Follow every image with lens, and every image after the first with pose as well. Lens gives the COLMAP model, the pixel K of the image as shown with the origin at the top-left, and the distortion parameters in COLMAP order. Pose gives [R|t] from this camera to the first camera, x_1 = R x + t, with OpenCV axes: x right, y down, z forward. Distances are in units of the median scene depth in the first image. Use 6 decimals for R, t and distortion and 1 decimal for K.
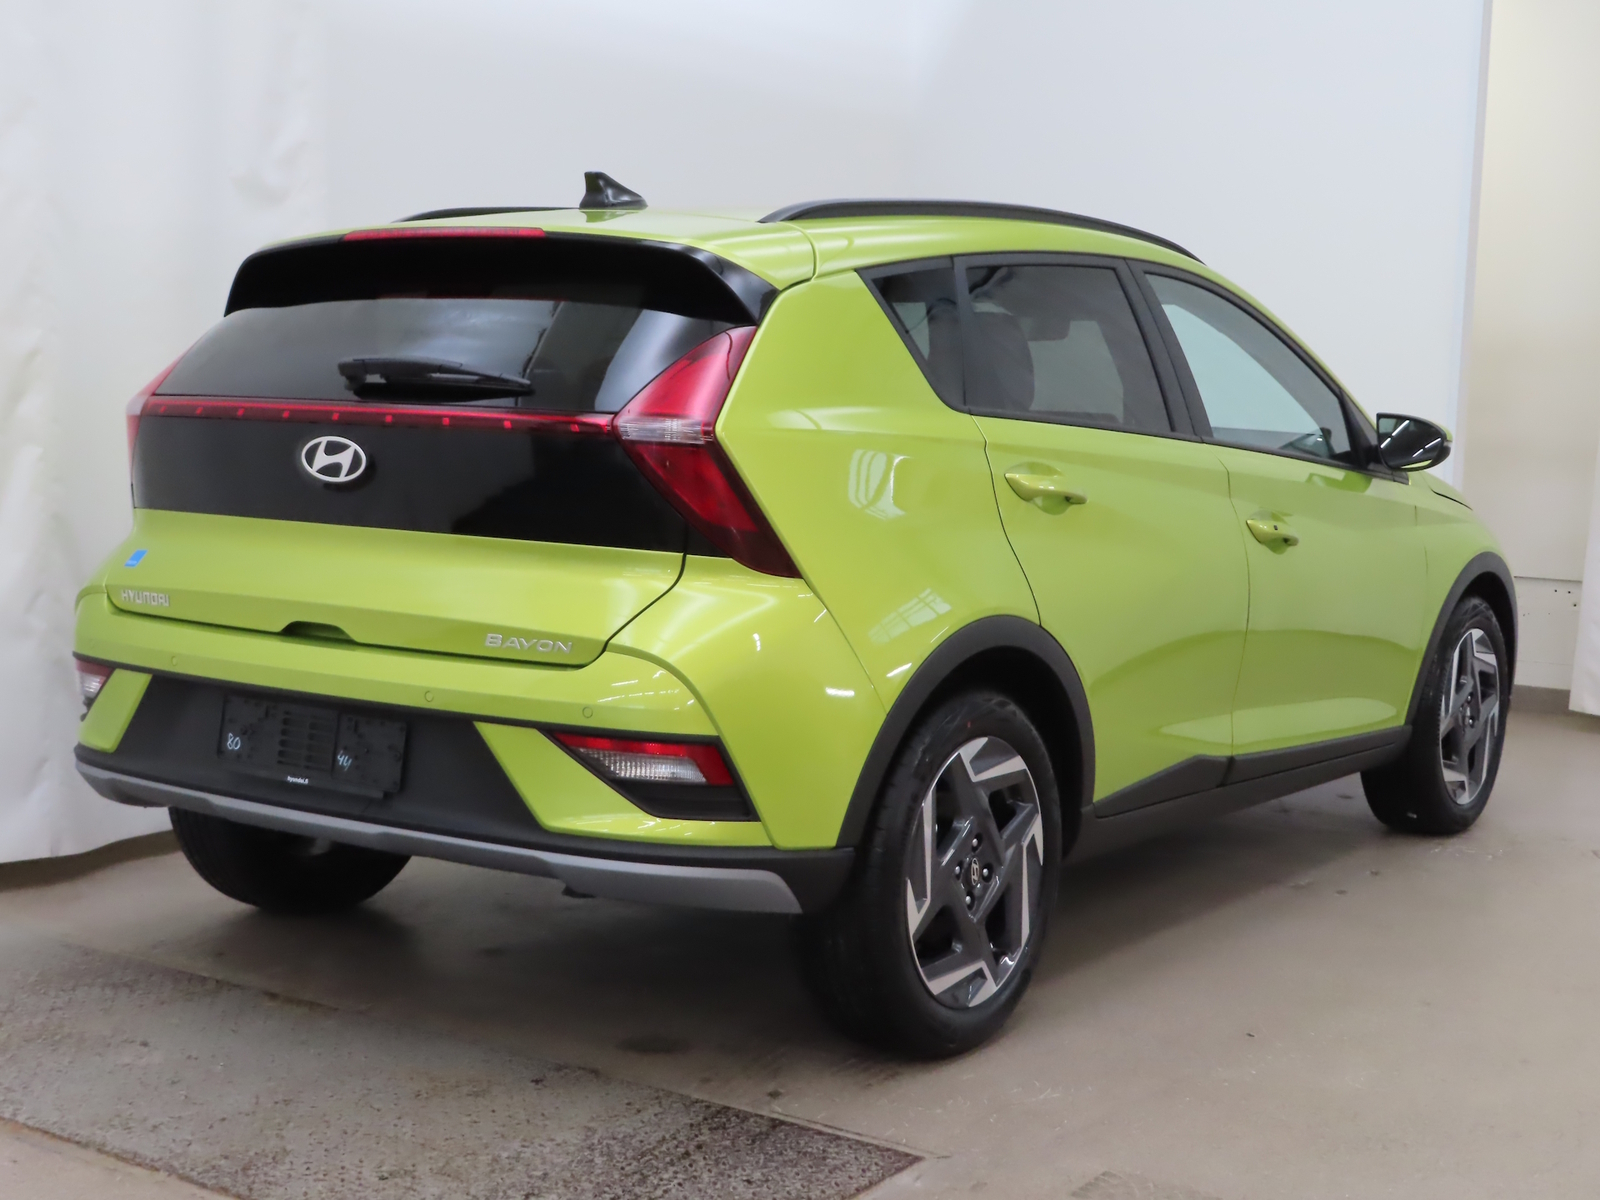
lens RADIAL K [[616.0, 0, 821.2], [0, 616.0, 606.1], [0, 0, 1]] dist [-0.004387, 0.000218]
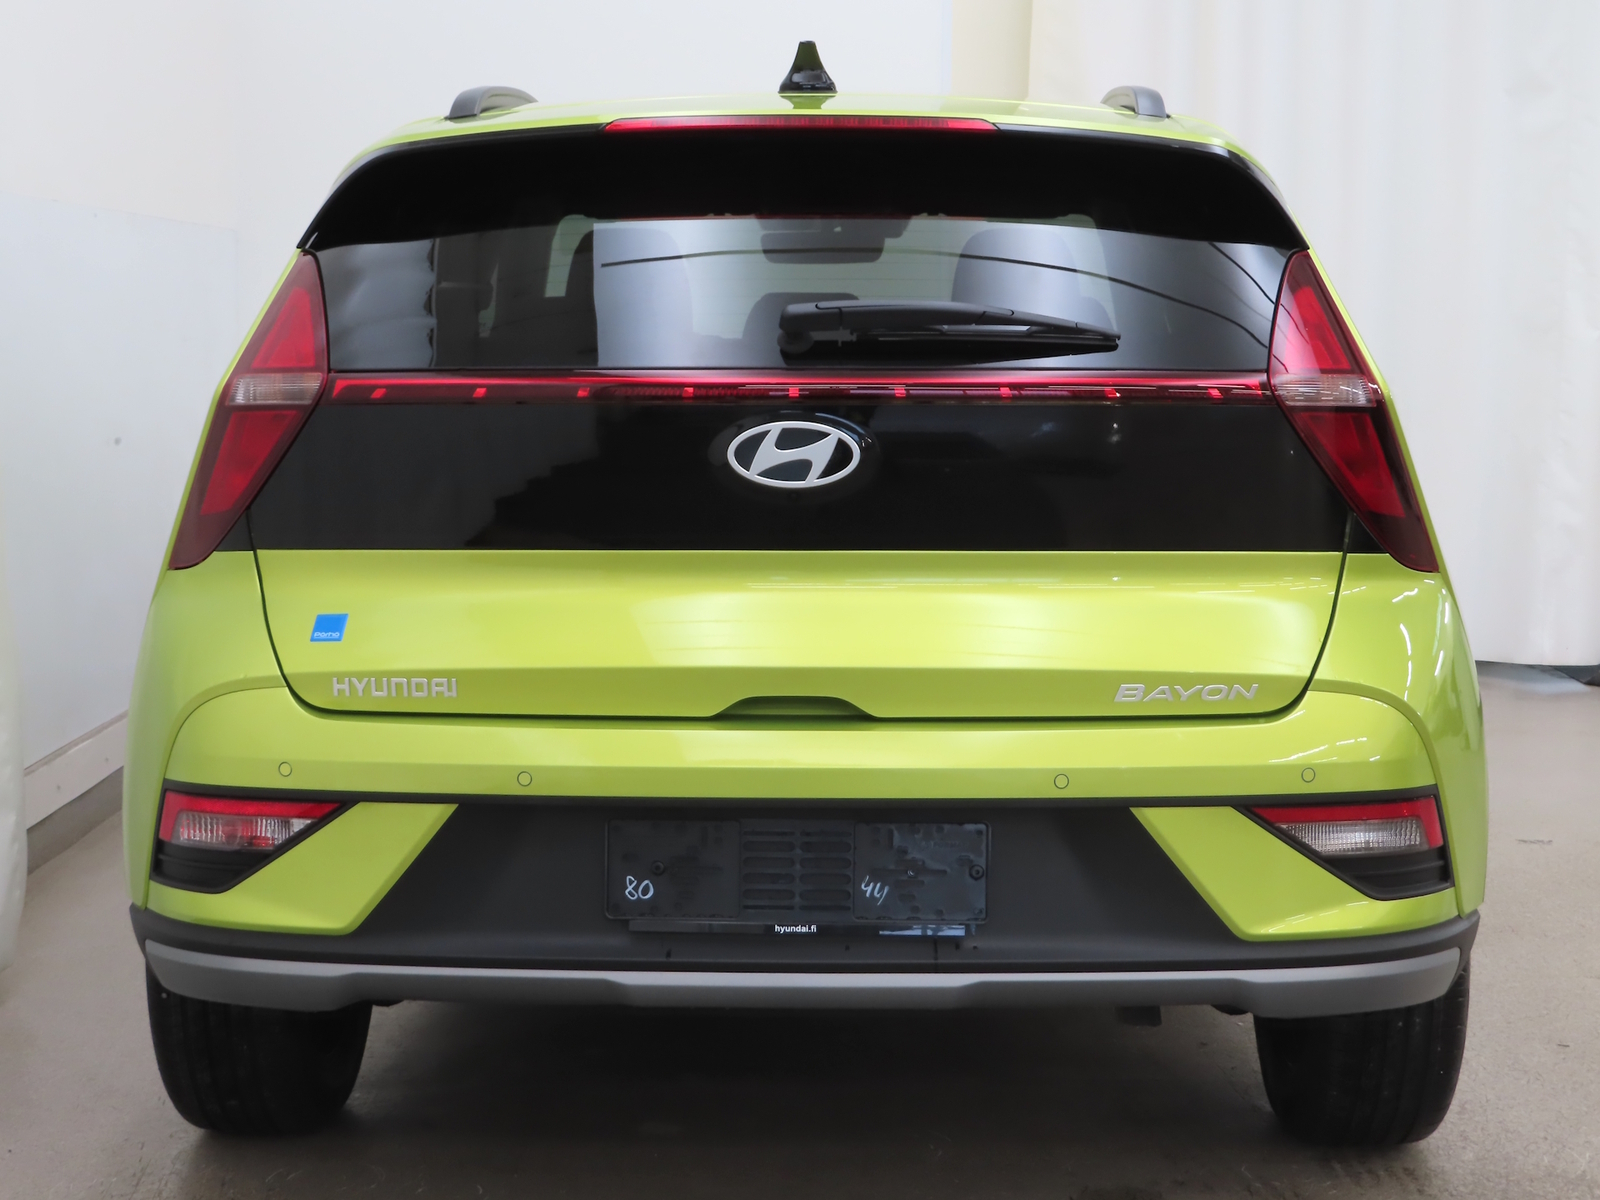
lens RADIAL K [[770.6, 0, 797.5], [0, 770.6, 606.1], [0, 0, 1]] dist [-0.012918, 0.000233]
pose [[0.982383, -0.092361, 0.162458, -0.968794], [0.090646, 0.995721, 0.017950, -0.089521], [-0.163421, -0.002907, 0.986552, 0.161358]]
